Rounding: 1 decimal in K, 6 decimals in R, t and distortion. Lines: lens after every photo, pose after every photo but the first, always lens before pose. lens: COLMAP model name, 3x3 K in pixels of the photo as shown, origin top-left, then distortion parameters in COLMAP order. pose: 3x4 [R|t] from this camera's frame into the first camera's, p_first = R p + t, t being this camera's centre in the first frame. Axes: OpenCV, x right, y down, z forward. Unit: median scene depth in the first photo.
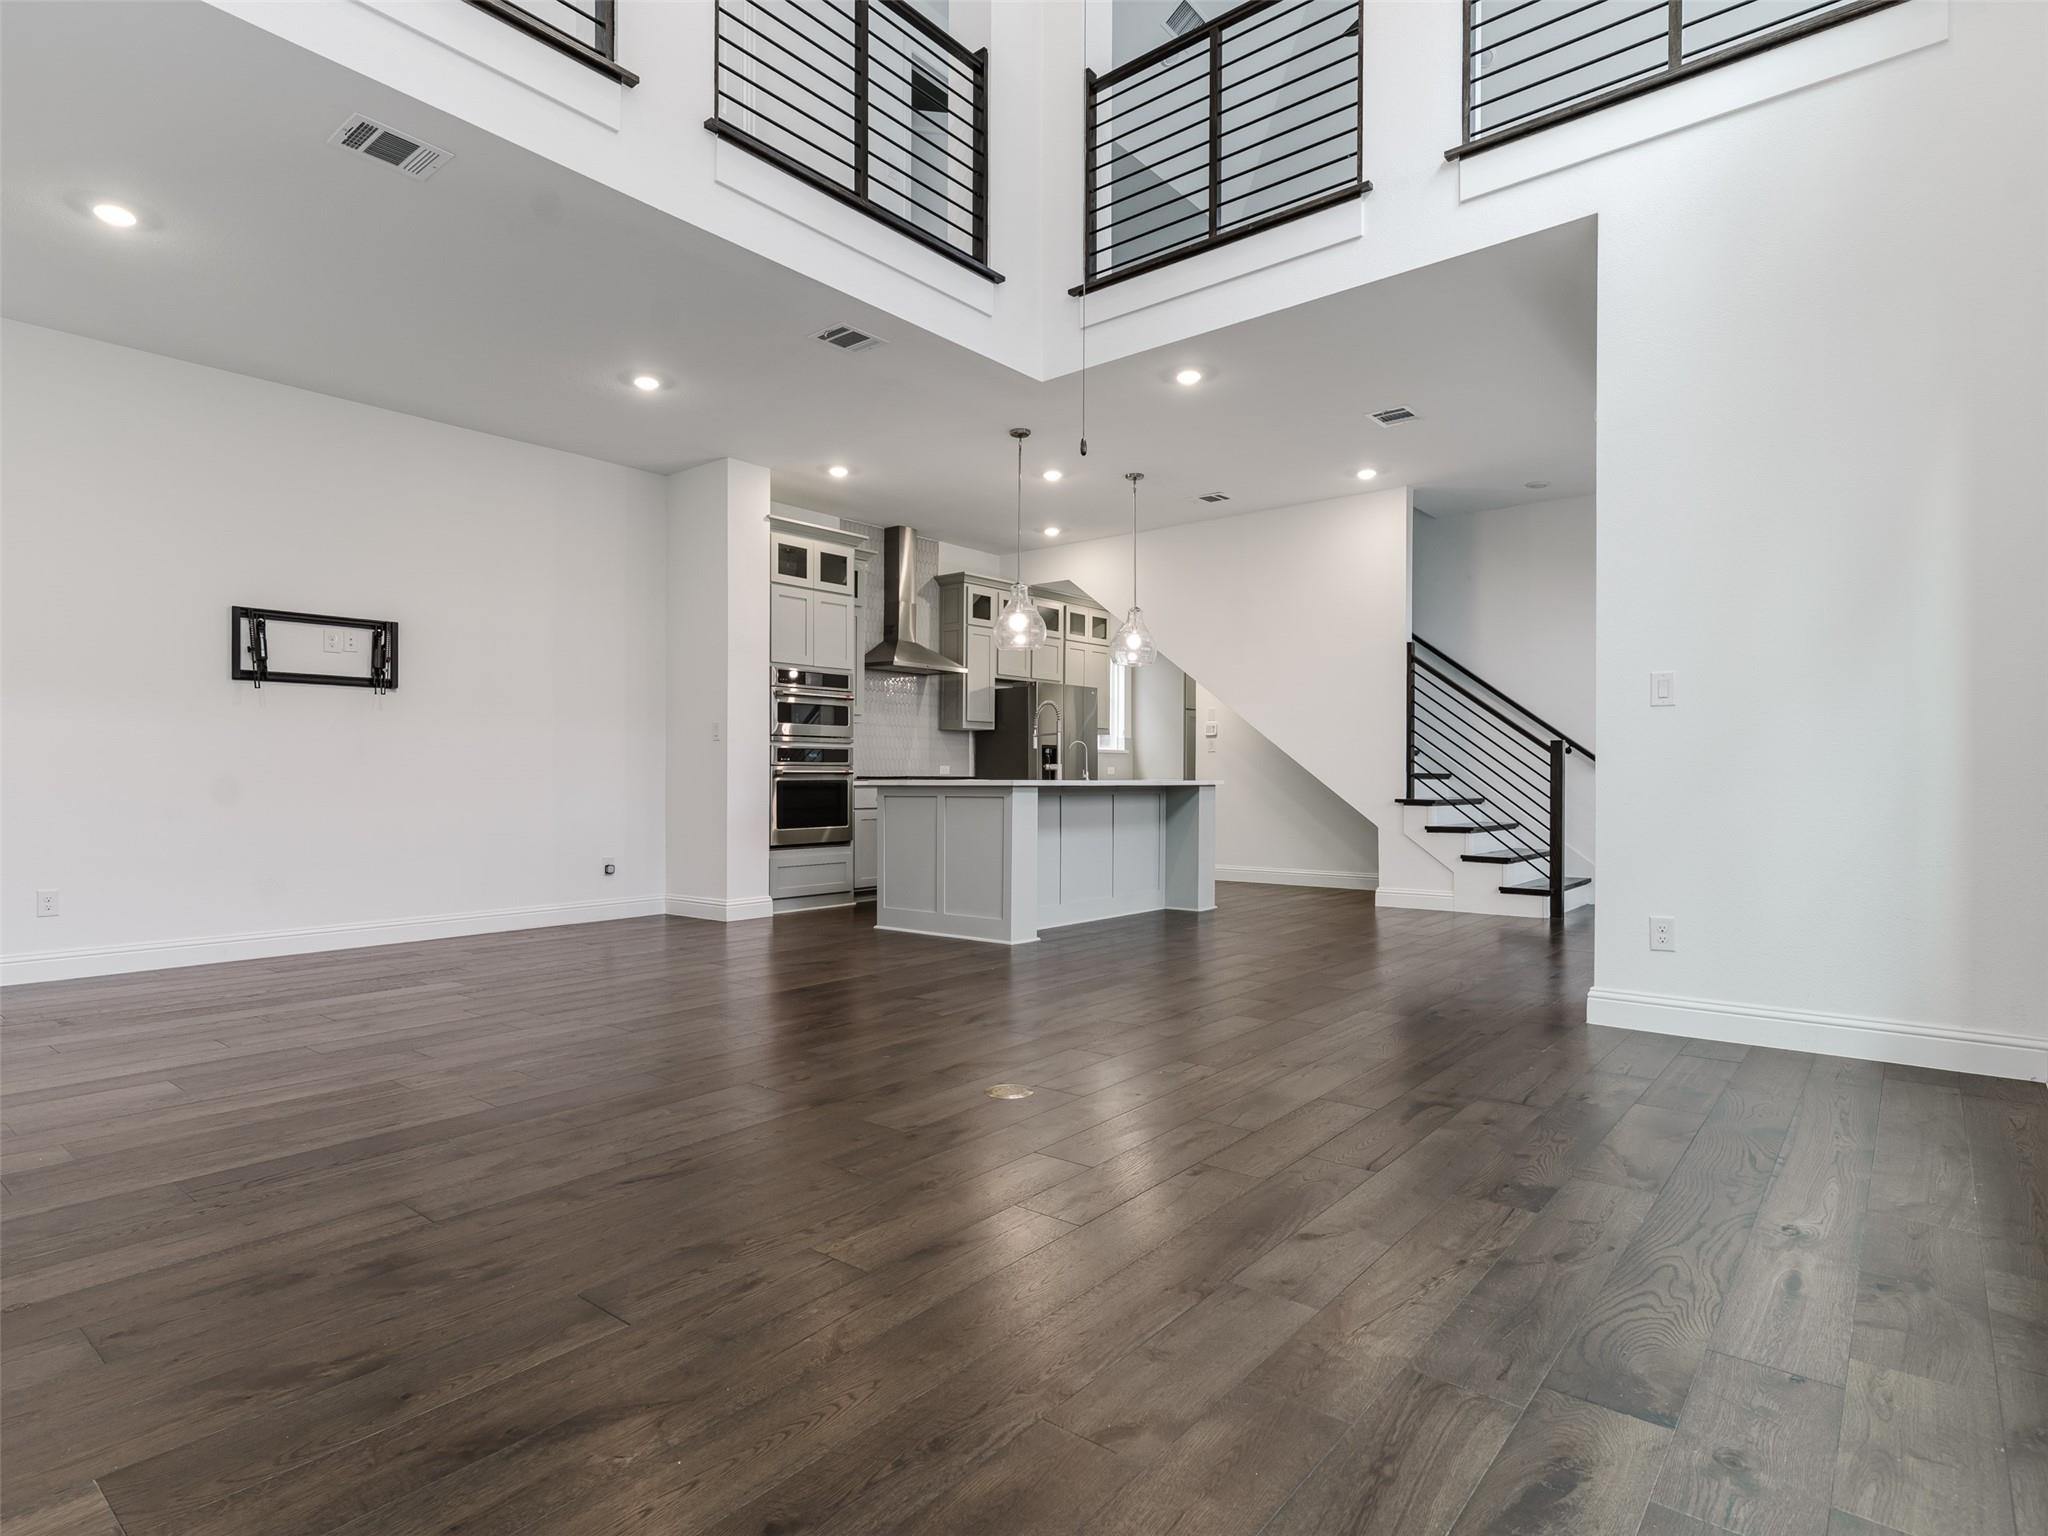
lens RADIAL K [[1096.1, 0, 1016.4], [0, 1096.1, 755.8], [0, 0, 1]] dist [-0.000403, 0.000095]
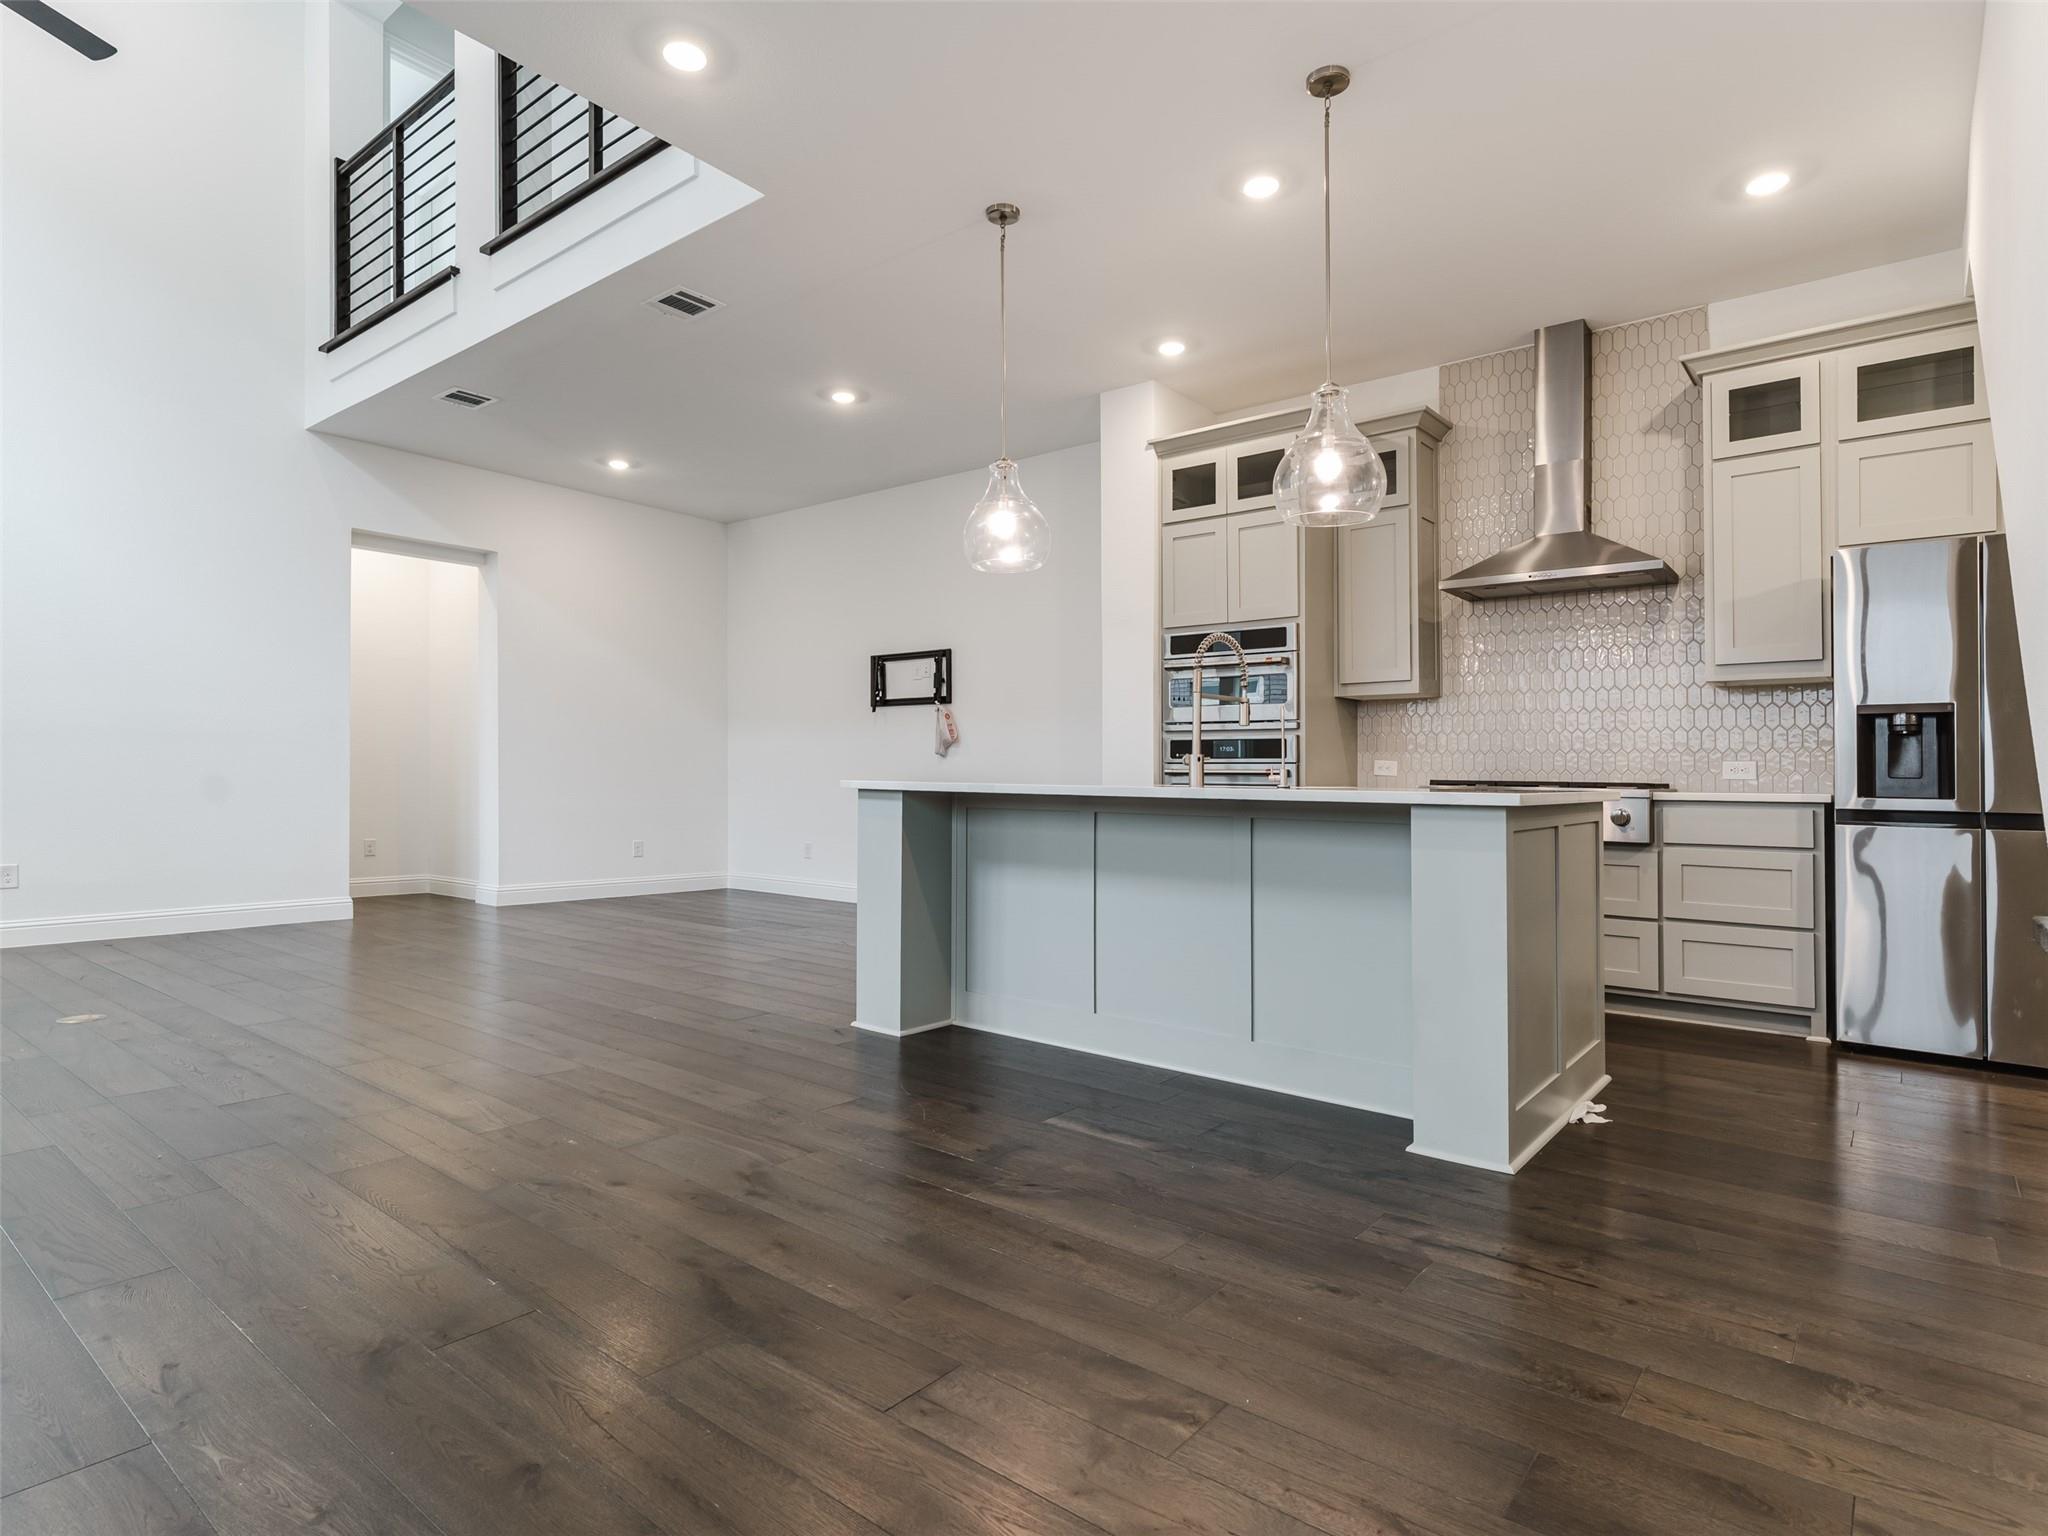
lens RADIAL K [[1106.4, 0, 1024.0], [0, 1106.4, 768.0], [0, 0, 1]] dist [0.000621, -0.002010]
pose [[0.010990, -0.007538, -0.999911, 0.529116], [0.011118, 0.999911, -0.007415, 0.016109], [0.999878, -0.011035, 0.011073, 0.856694]]
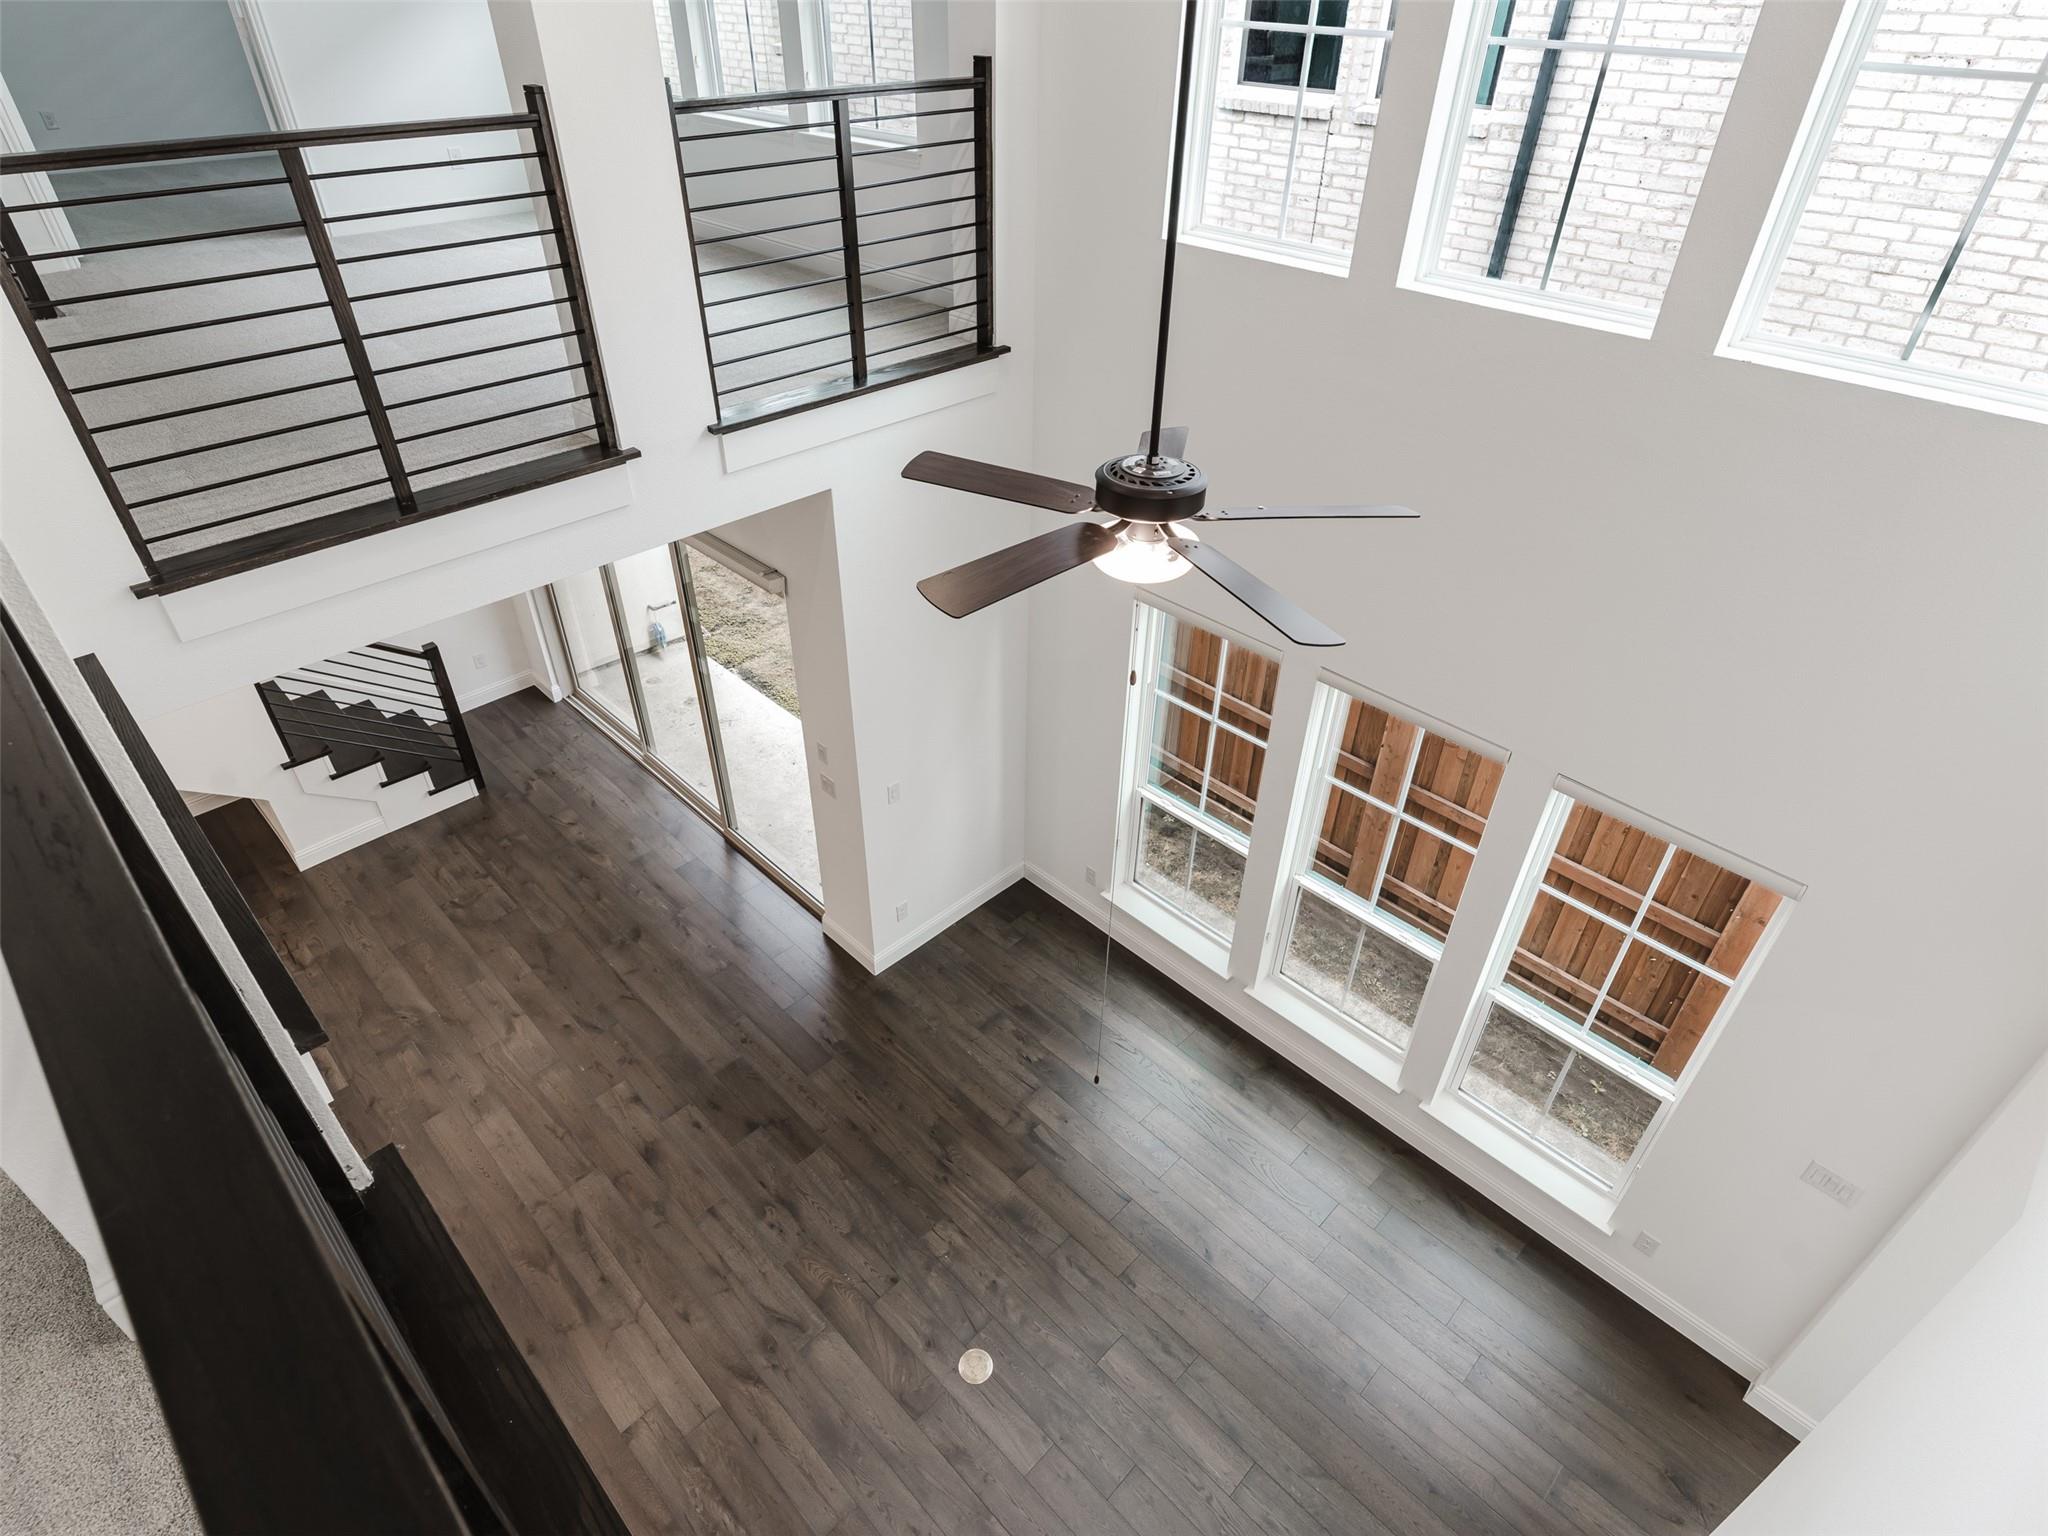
lens RADIAL K [[1096.1, 0, 1016.4], [0, 1096.1, 755.8], [0, 0, 1]] dist [-0.000403, 0.000095]
pose [[0.097592, -0.586426, 0.804102, -0.287547], [-0.033942, 0.805527, 0.591586, -0.500314], [-0.994648, -0.085027, 0.058709, 0.379407]]
